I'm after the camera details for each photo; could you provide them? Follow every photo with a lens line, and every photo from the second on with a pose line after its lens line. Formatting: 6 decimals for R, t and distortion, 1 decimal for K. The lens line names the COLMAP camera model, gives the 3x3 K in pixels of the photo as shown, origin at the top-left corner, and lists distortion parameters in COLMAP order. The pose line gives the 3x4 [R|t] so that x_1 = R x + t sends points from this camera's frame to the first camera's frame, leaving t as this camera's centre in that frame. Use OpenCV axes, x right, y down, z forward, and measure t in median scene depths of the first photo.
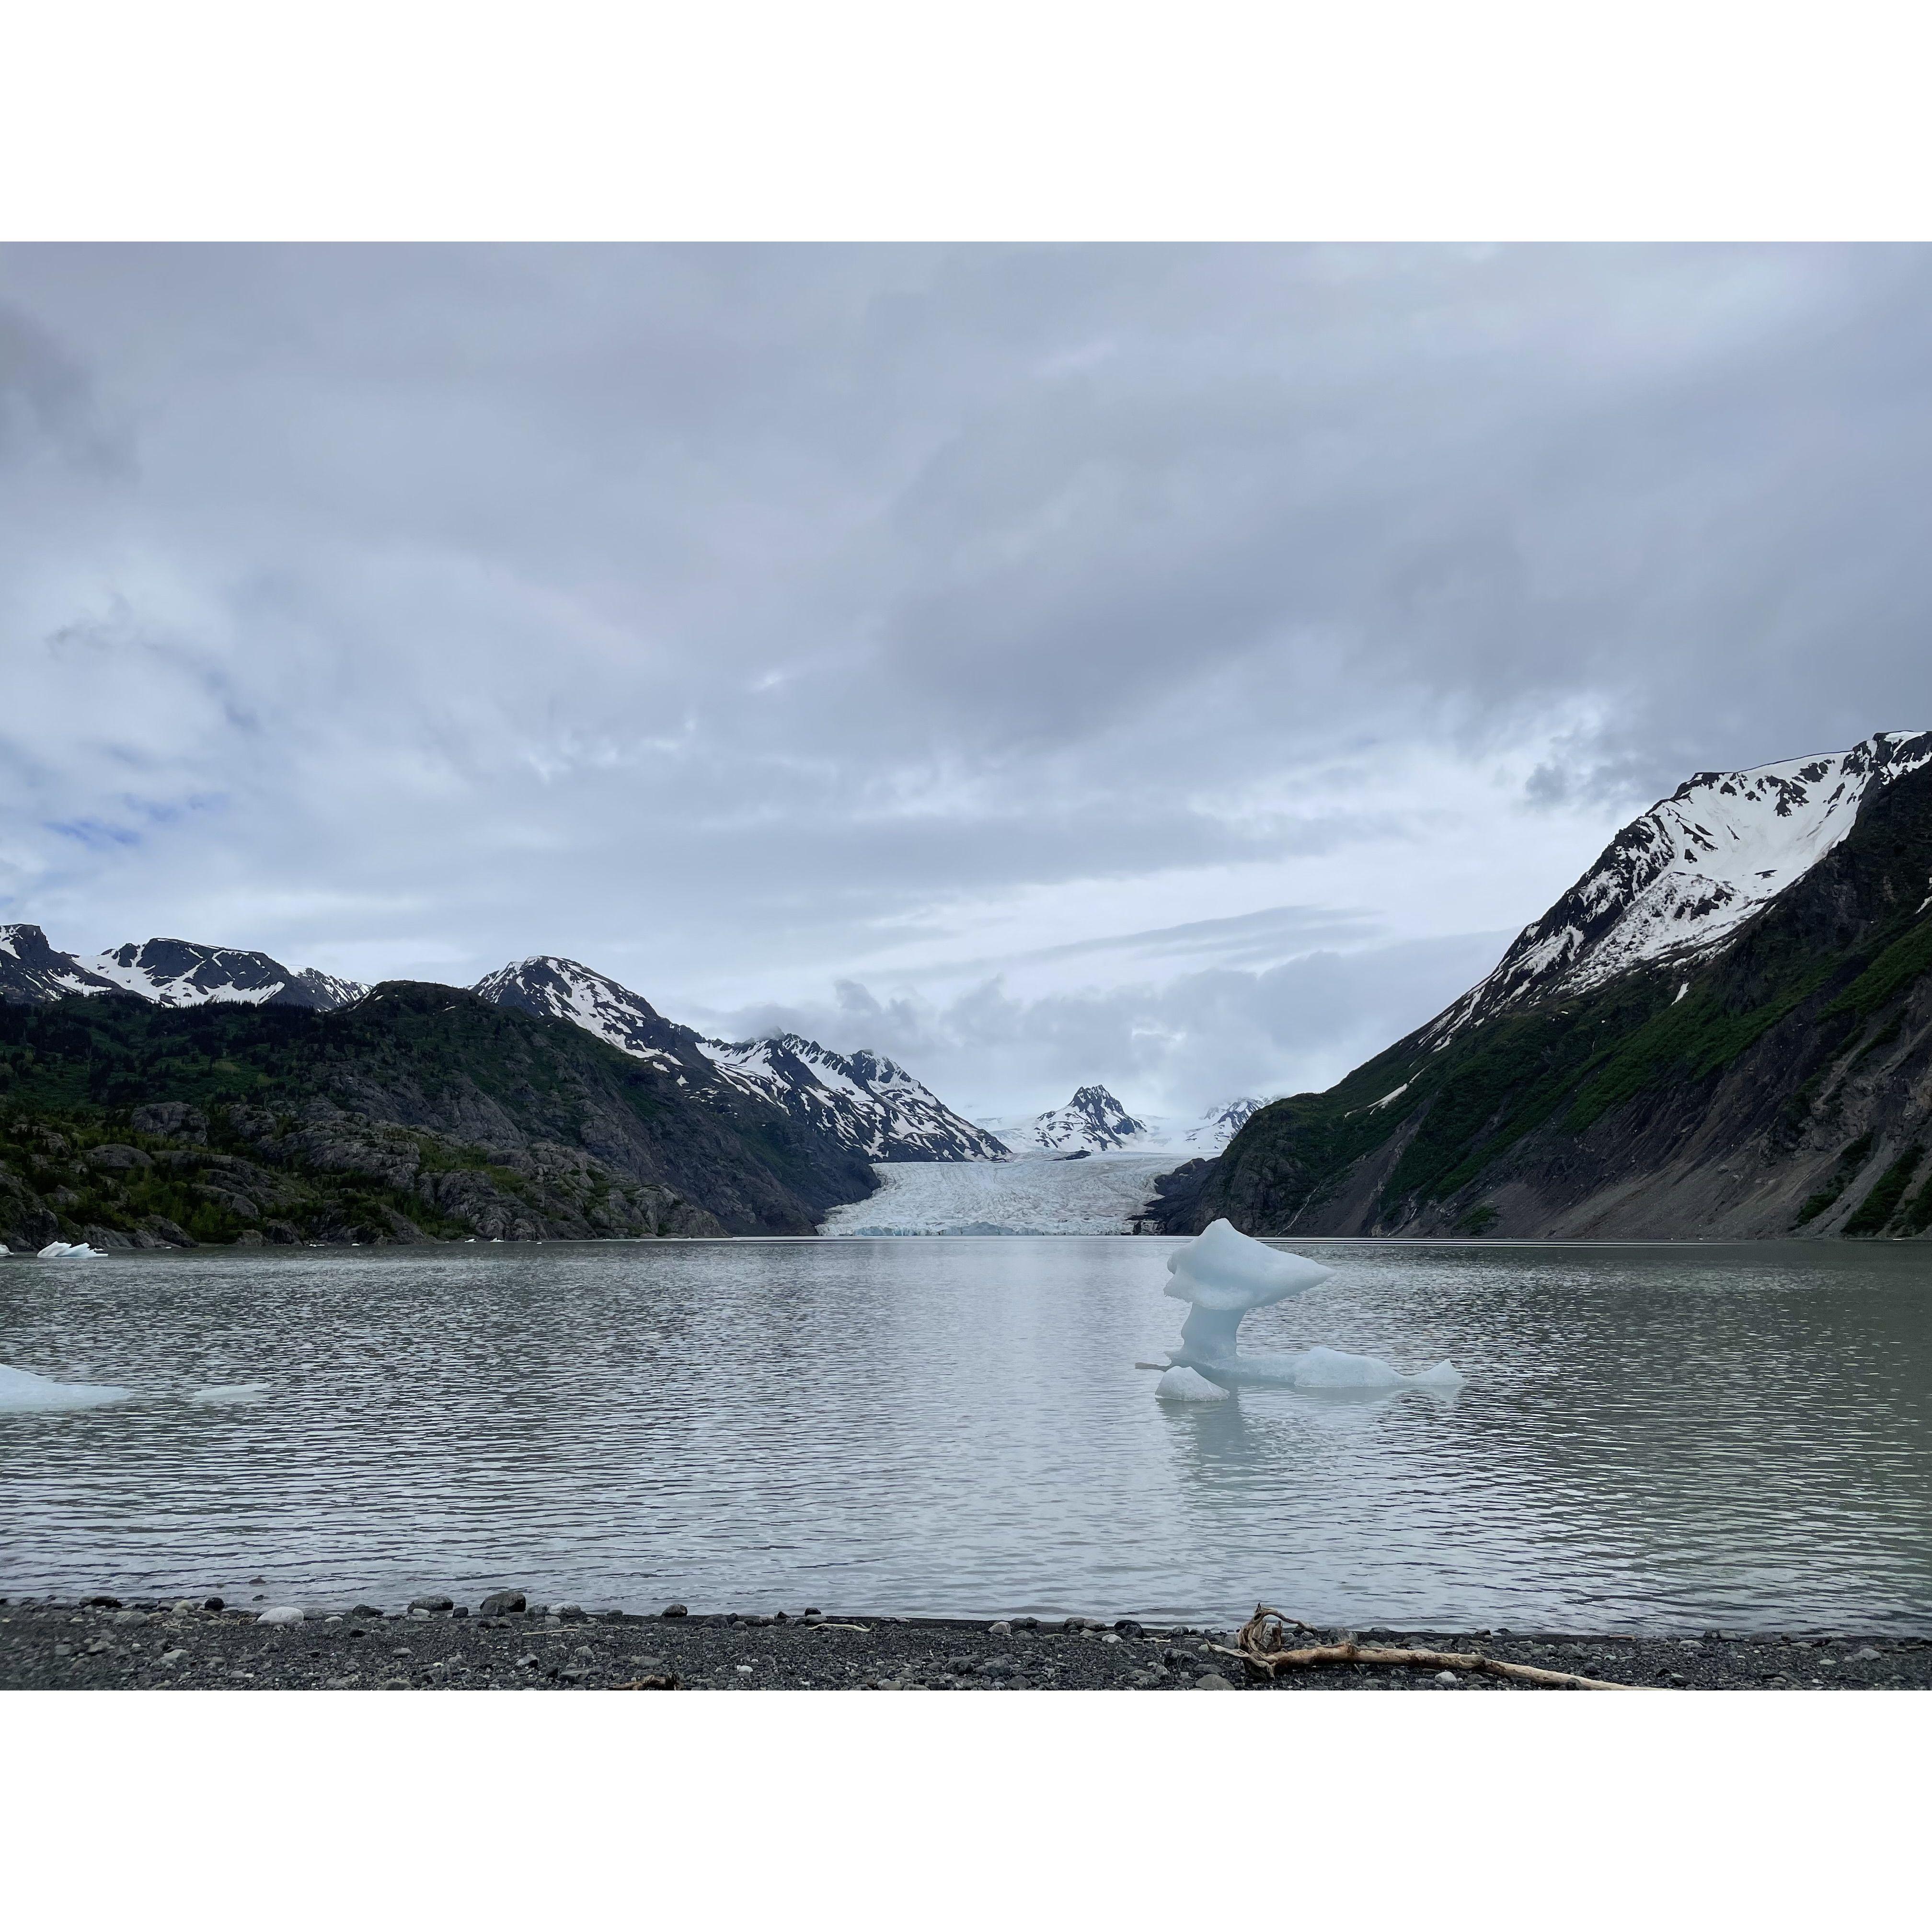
lens RADIAL K [[1593.7, 0, 967.3], [0, 1593.7, 965.3], [0, 0, 1]] dist [0.094414, -0.001347]
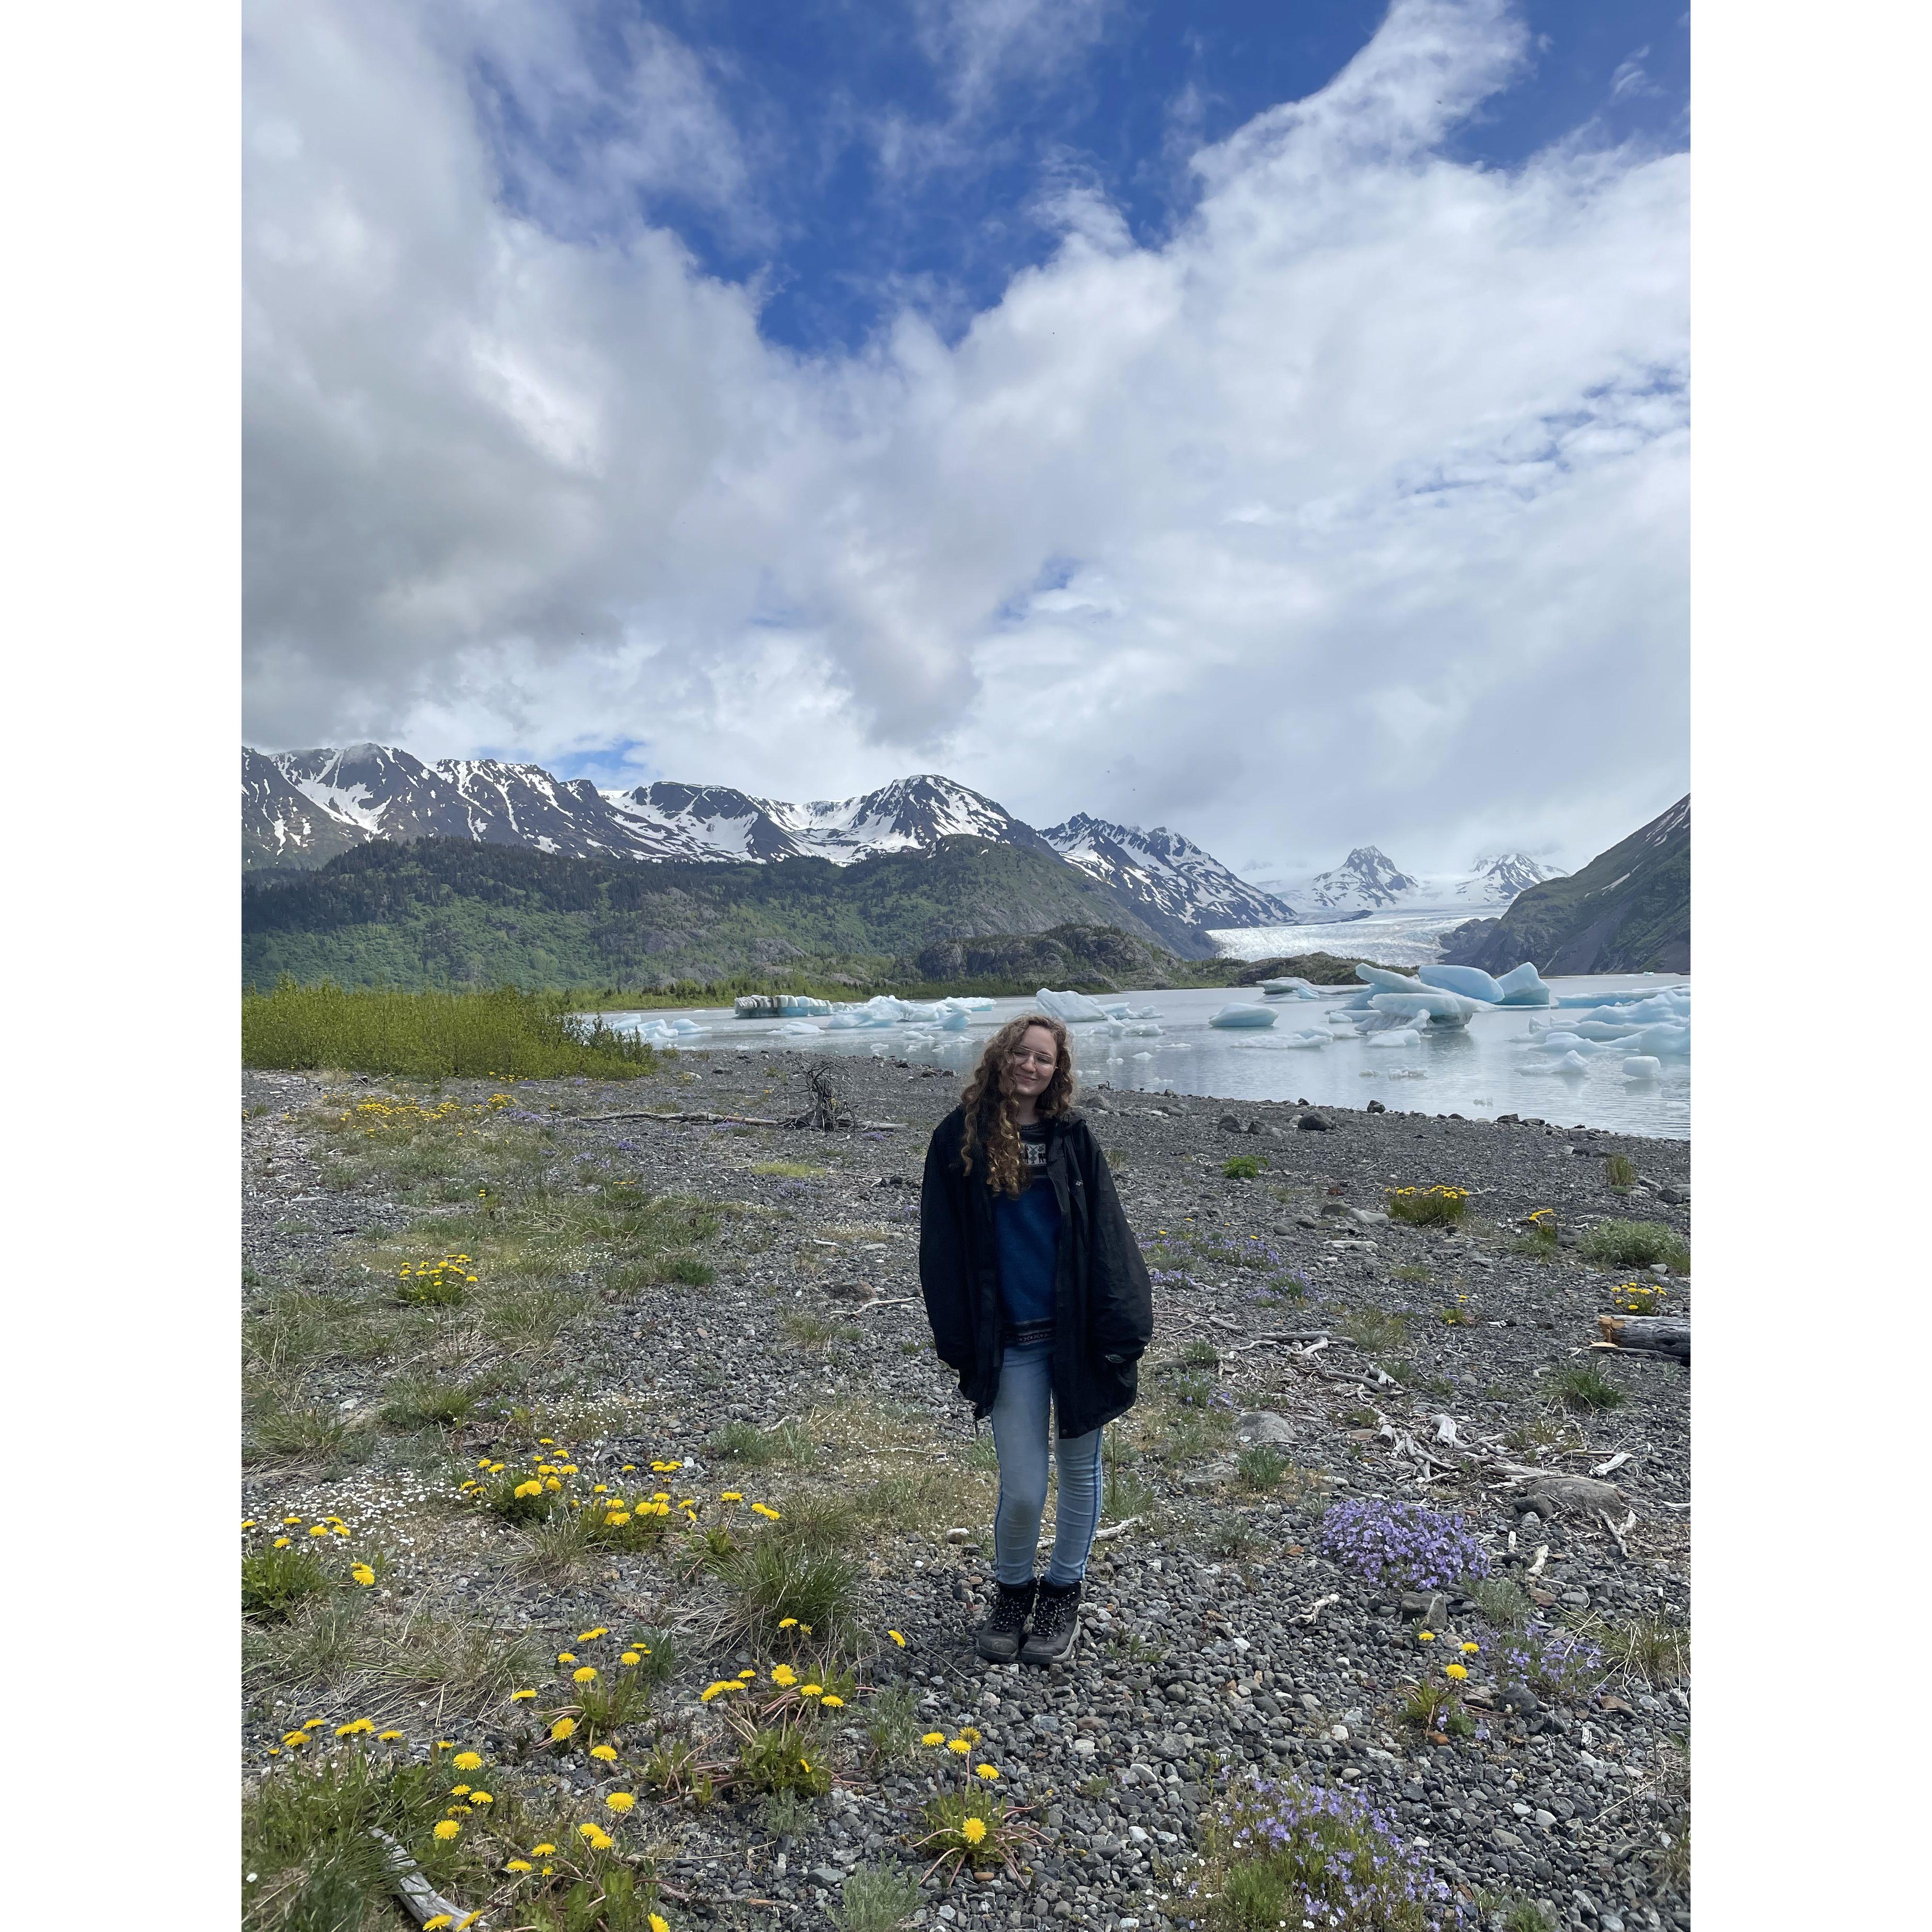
lens RADIAL K [[1593.7, 0, 965.1], [0, 1593.7, 965.8], [0, 0, 1]] dist [0.094414, -0.001347]
pose [[0.986851, -0.034343, -0.157940, -0.028797], [0.057703, 0.987631, 0.145789, -0.027235], [0.150980, -0.152986, 0.976627, -0.163922]]
